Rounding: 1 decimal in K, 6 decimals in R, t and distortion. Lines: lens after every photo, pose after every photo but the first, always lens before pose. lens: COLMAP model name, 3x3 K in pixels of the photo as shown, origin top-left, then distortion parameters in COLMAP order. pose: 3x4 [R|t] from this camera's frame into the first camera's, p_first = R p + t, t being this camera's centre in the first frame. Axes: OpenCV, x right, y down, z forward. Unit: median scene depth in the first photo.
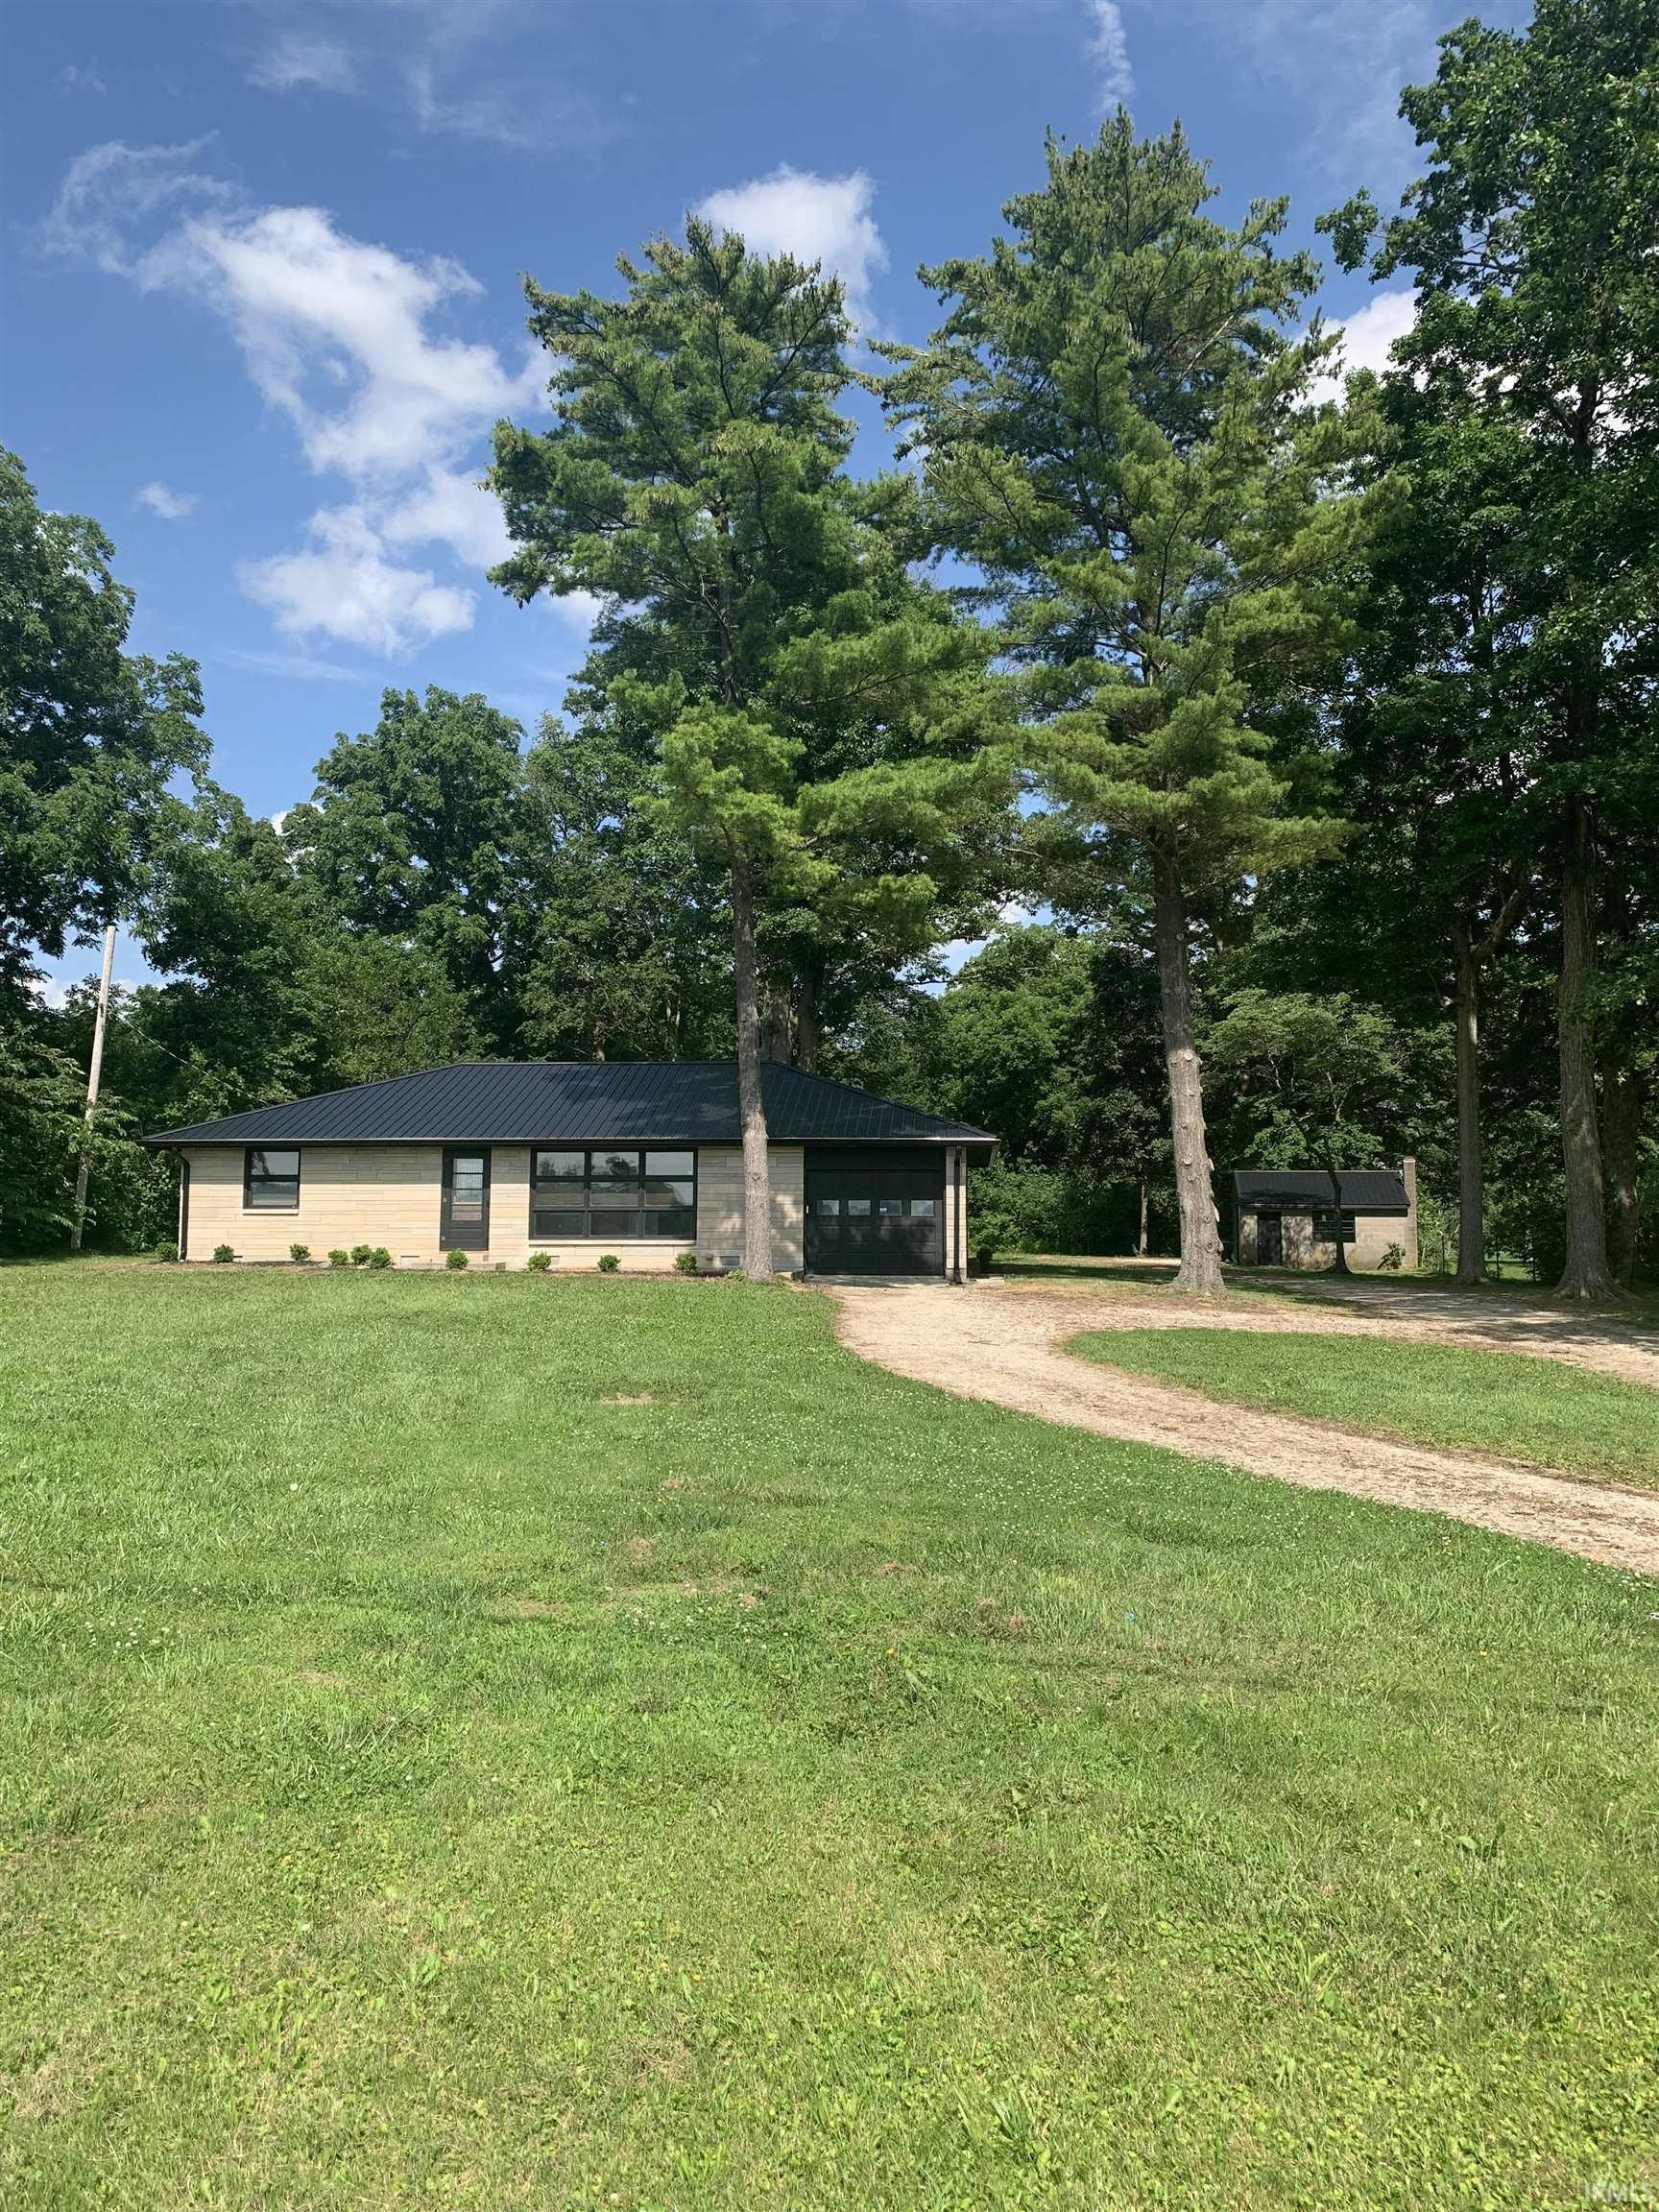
lens RADIAL K [[1713.1, 0, 828.3], [0, 1713.1, 1106.5], [0, 0, 1]] dist [-0.007099, -0.005391]
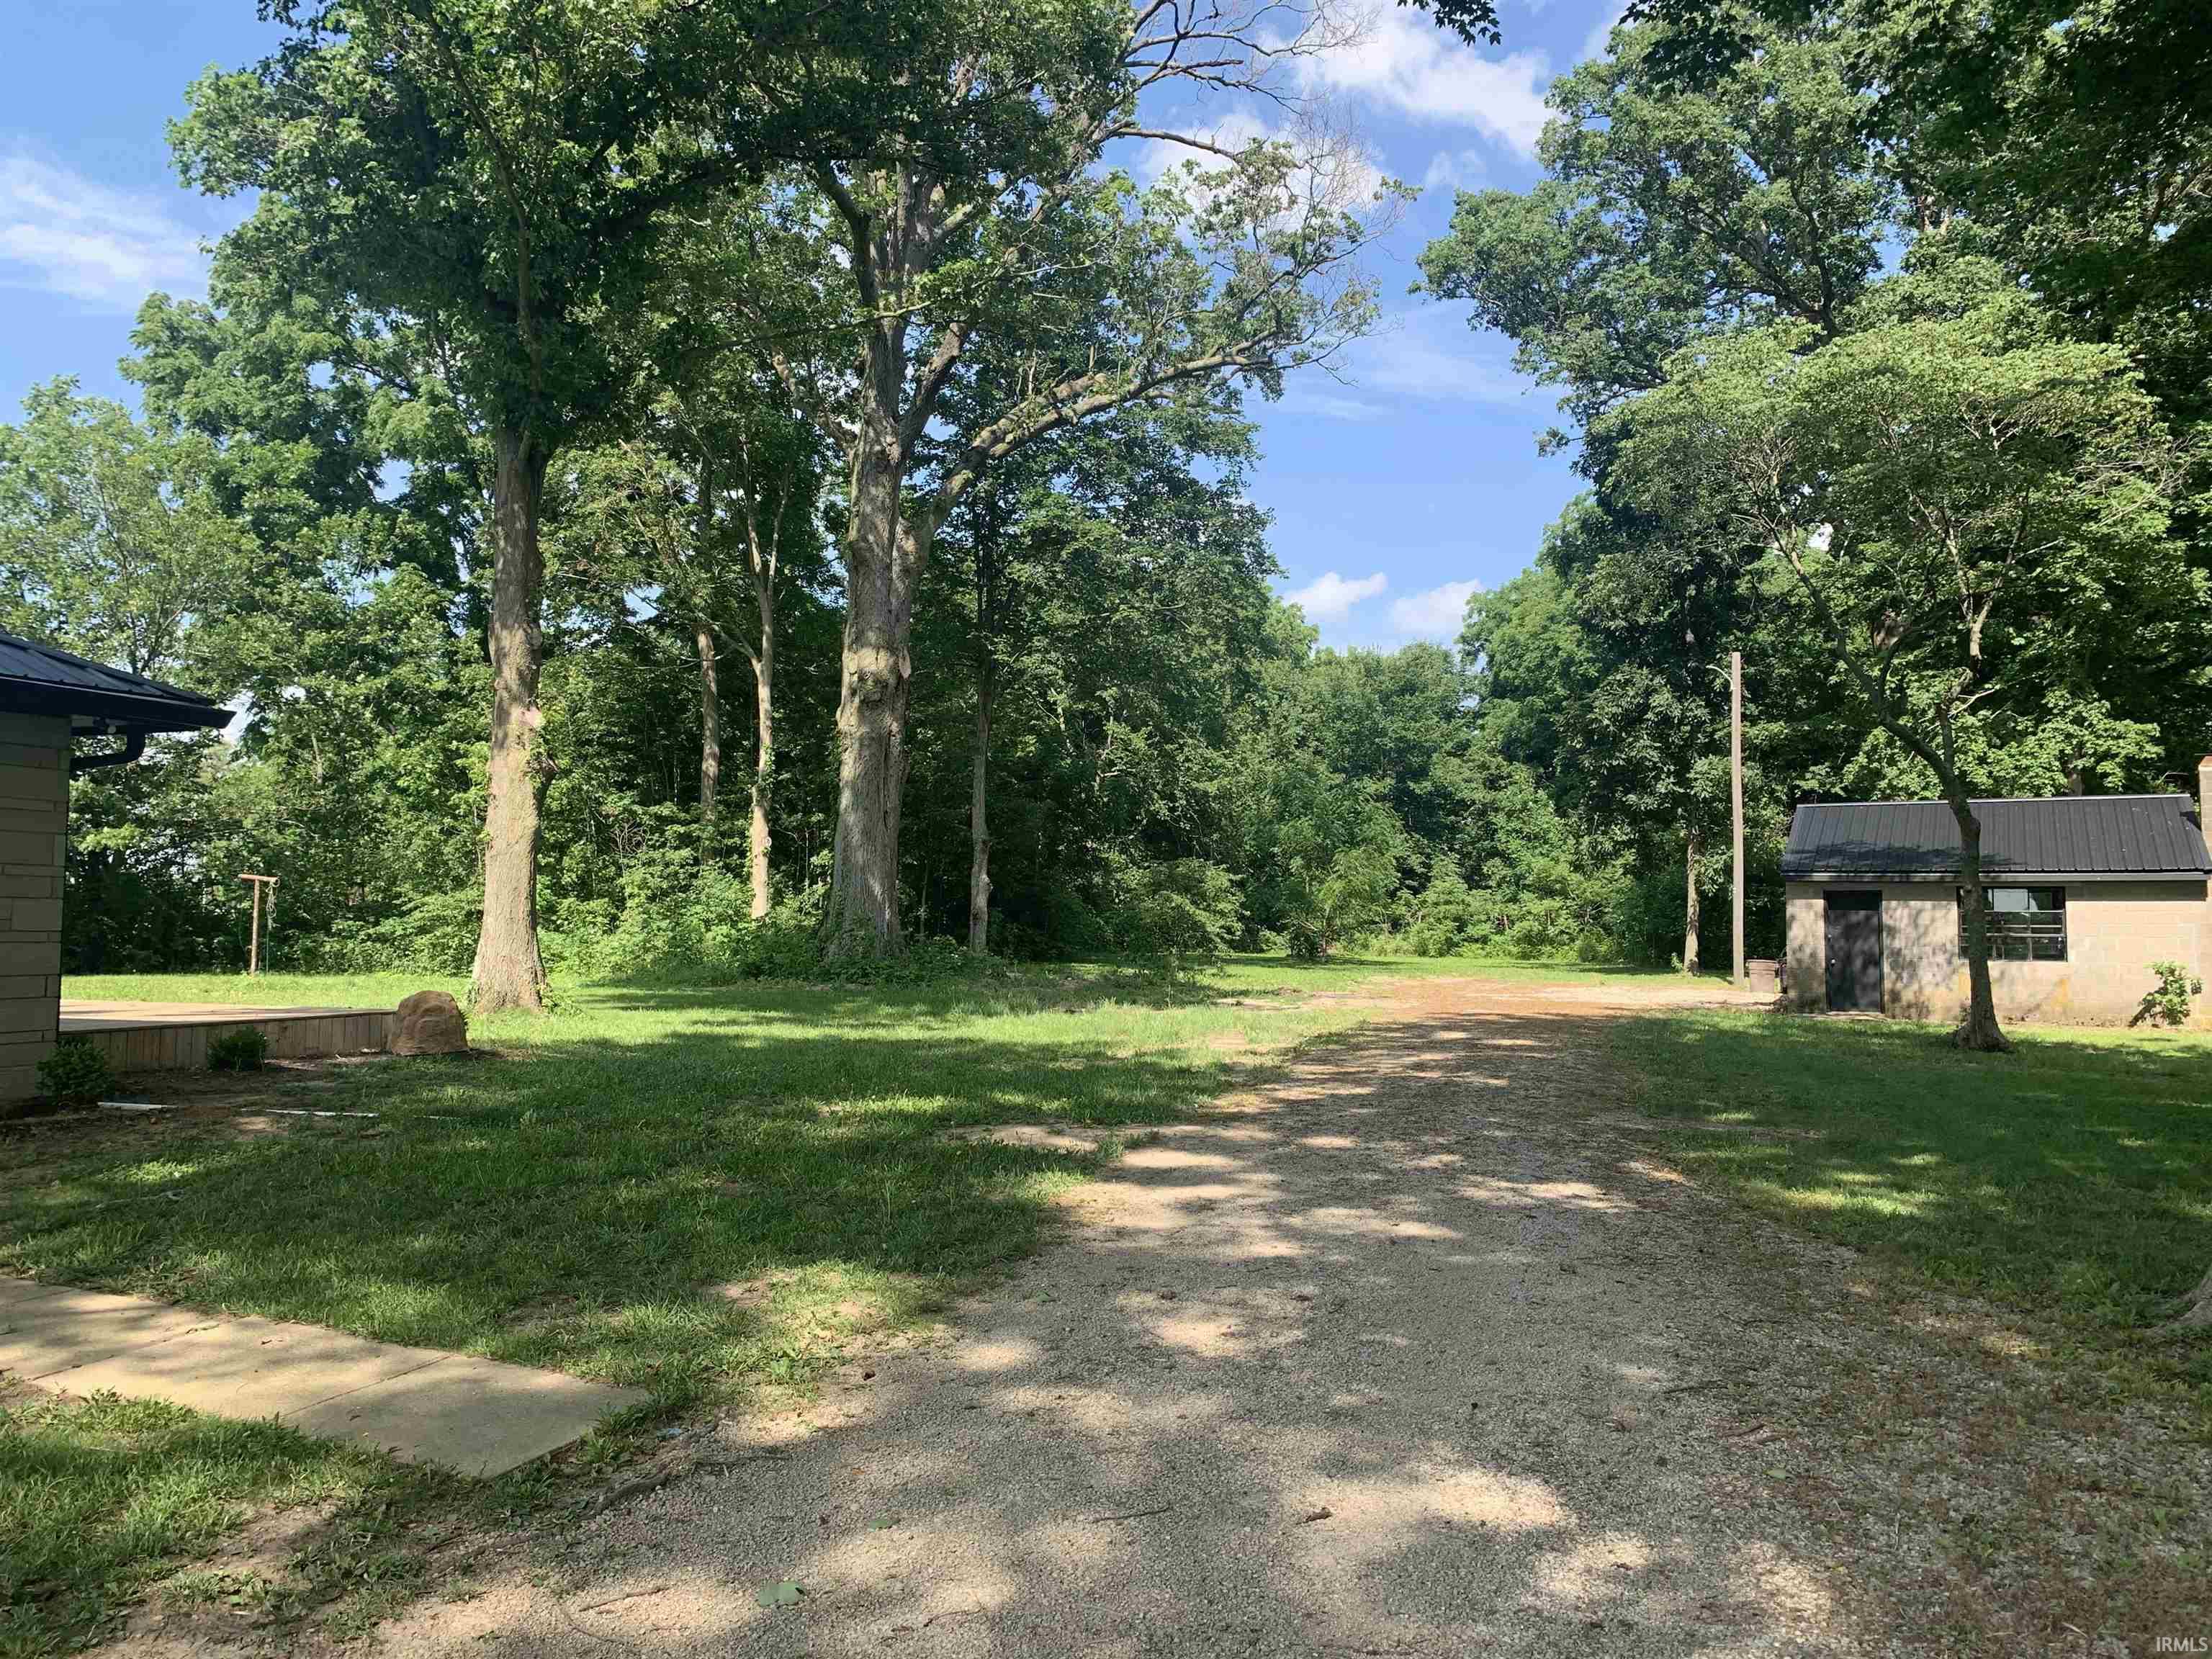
lens RADIAL K [[1713.1, 0, 1108.1], [0, 1713.1, 826.7], [0, 0, 1]] dist [-0.007099, -0.005391]
pose [[0.956981, -0.016698, -0.289671, 0.183754], [0.022497, 0.999607, 0.016702, 0.030066], [0.289279, -0.022500, 0.956981, 0.474810]]
